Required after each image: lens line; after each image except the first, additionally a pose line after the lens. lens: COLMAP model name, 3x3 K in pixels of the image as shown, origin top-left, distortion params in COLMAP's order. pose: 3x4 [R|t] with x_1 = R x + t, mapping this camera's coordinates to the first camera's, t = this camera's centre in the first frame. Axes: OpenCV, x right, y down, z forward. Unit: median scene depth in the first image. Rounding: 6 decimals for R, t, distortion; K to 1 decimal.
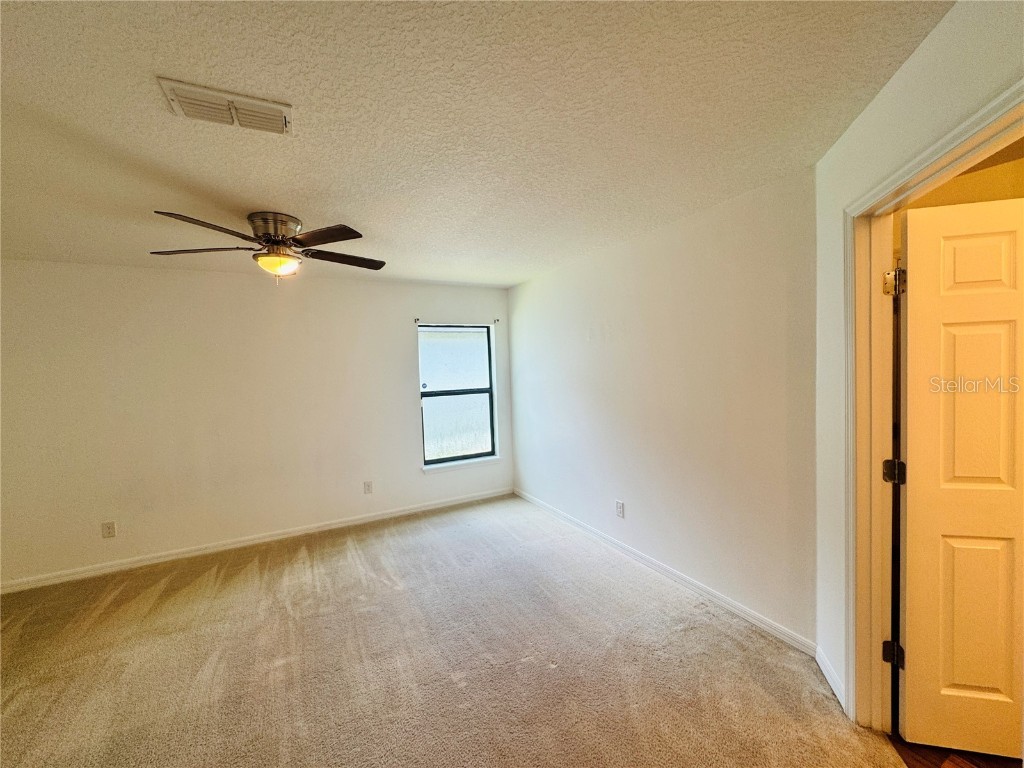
lens RADIAL K [[407.9, 0, 510.0], [0, 407.9, 382.2], [0, 0, 1]] dist [0.000936, 0.000227]
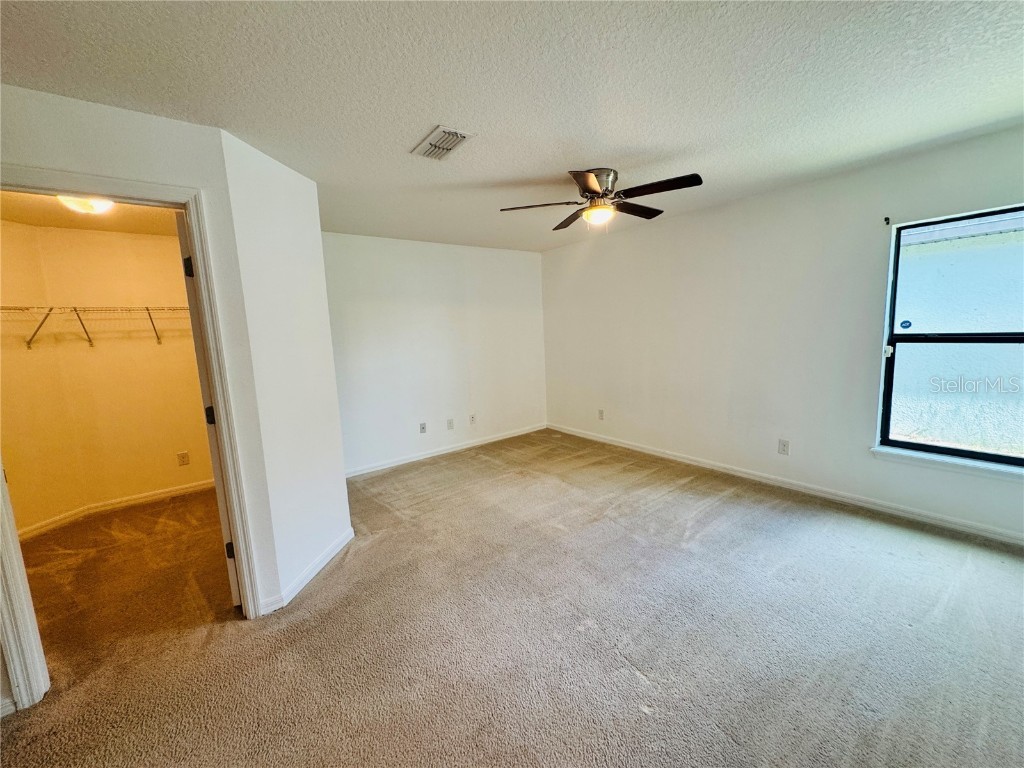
lens RADIAL K [[402.0, 0, 506.0], [0, 402.0, 385.9], [0, 0, 1]] dist [-0.013279, 0.000119]
pose [[0.169274, 0.169492, -0.970886, 0.412858], [0.004112, 0.984971, 0.172668, -0.009134], [0.985560, -0.033220, 0.166033, 0.396762]]
